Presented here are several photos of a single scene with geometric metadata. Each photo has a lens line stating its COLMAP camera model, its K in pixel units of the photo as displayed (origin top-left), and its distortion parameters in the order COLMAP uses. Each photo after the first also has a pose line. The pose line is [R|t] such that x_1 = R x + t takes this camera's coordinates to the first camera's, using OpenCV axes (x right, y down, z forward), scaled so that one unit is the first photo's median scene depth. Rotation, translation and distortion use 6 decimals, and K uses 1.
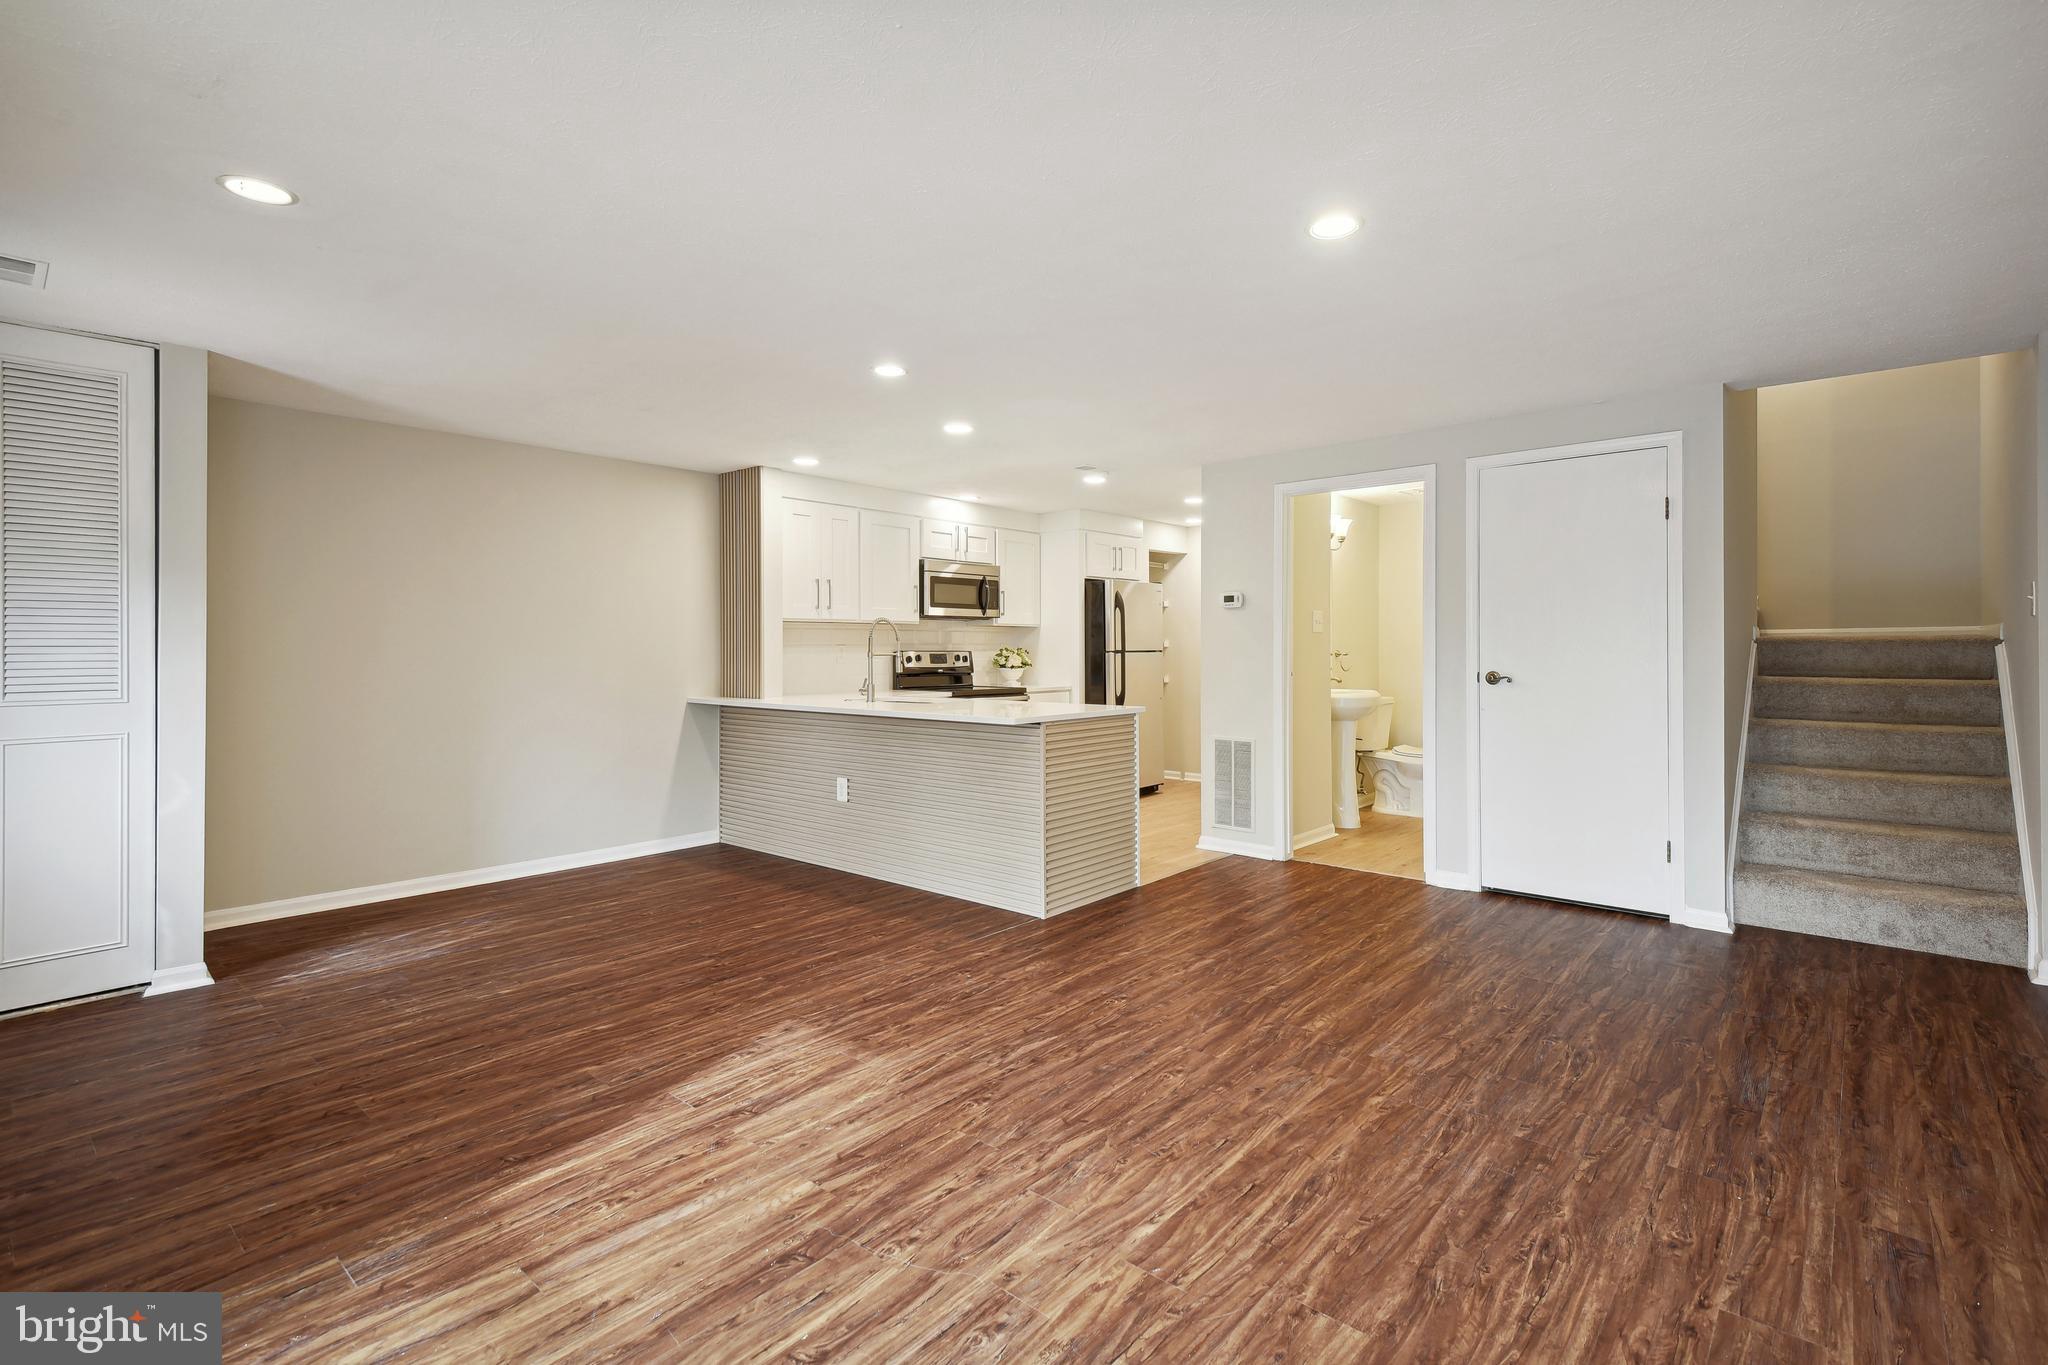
lens RADIAL K [[938.4, 0, 1036.8], [0, 938.4, 658.4], [0, 0, 1]] dist [0.005567, -0.000133]
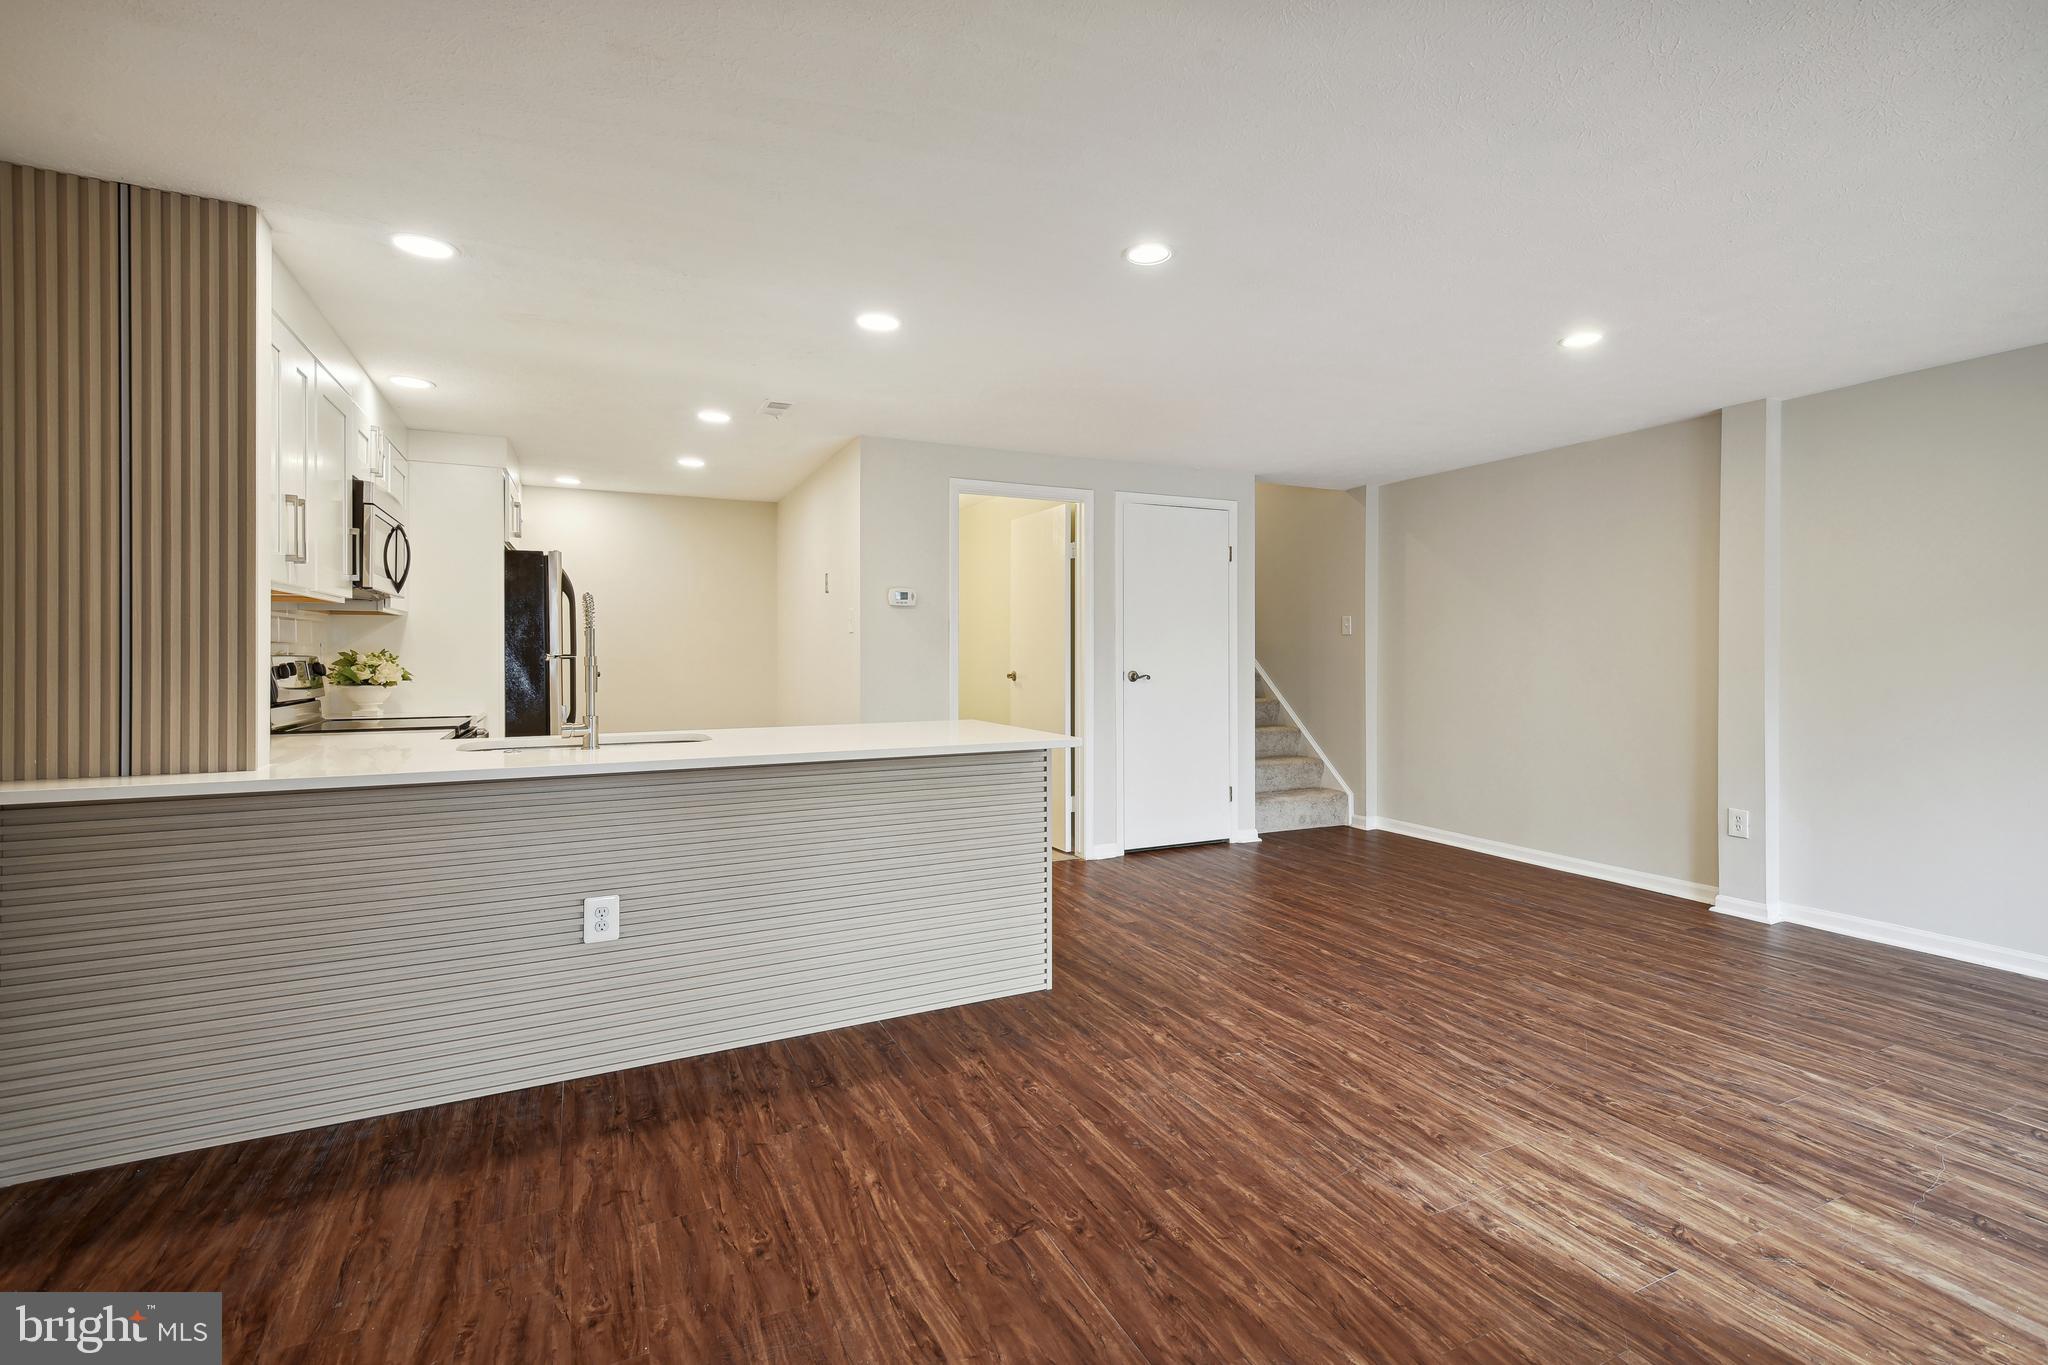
lens RADIAL K [[940.8, 0, 1036.5], [0, 940.8, 648.8], [0, 0, 1]] dist [0.000218, 0.000769]
pose [[0.398042, 0.000269, 0.917367, -0.769474], [0.009894, 0.999941, -0.004586, -0.010990], [-0.917314, 0.010902, 0.398015, 0.715439]]
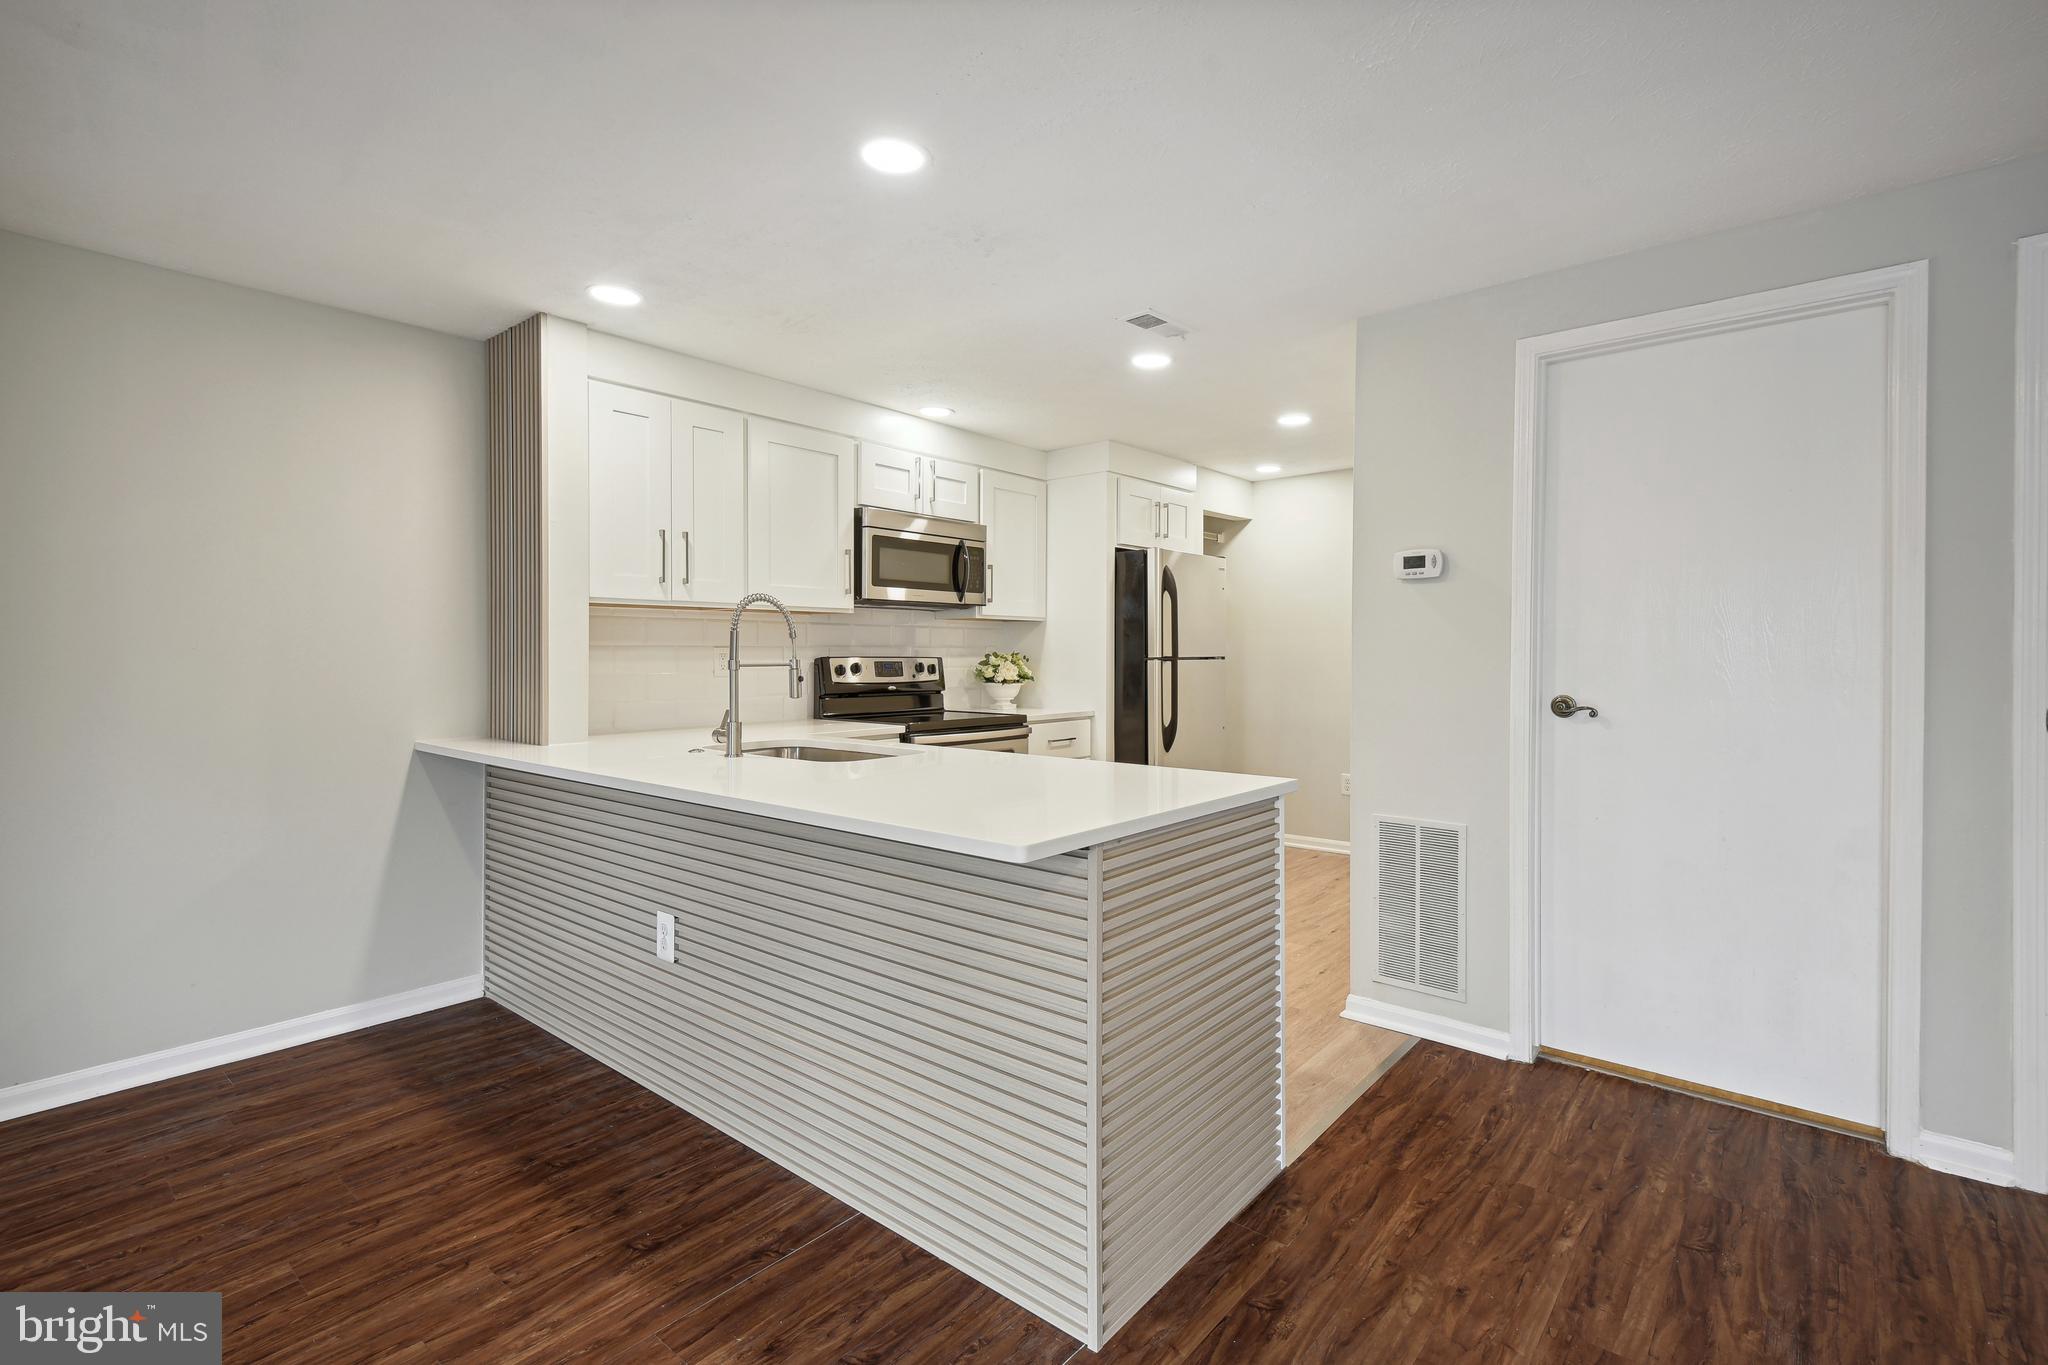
lens RADIAL K [[938.4, 0, 1036.8], [0, 938.4, 658.4], [0, 0, 1]] dist [0.005567, -0.000133]
pose [[0.999871, 0.002357, 0.015896, -0.025882], [-0.002281, 0.999986, -0.004792, -0.007352], [-0.015907, 0.004755, 0.999862, 0.635443]]
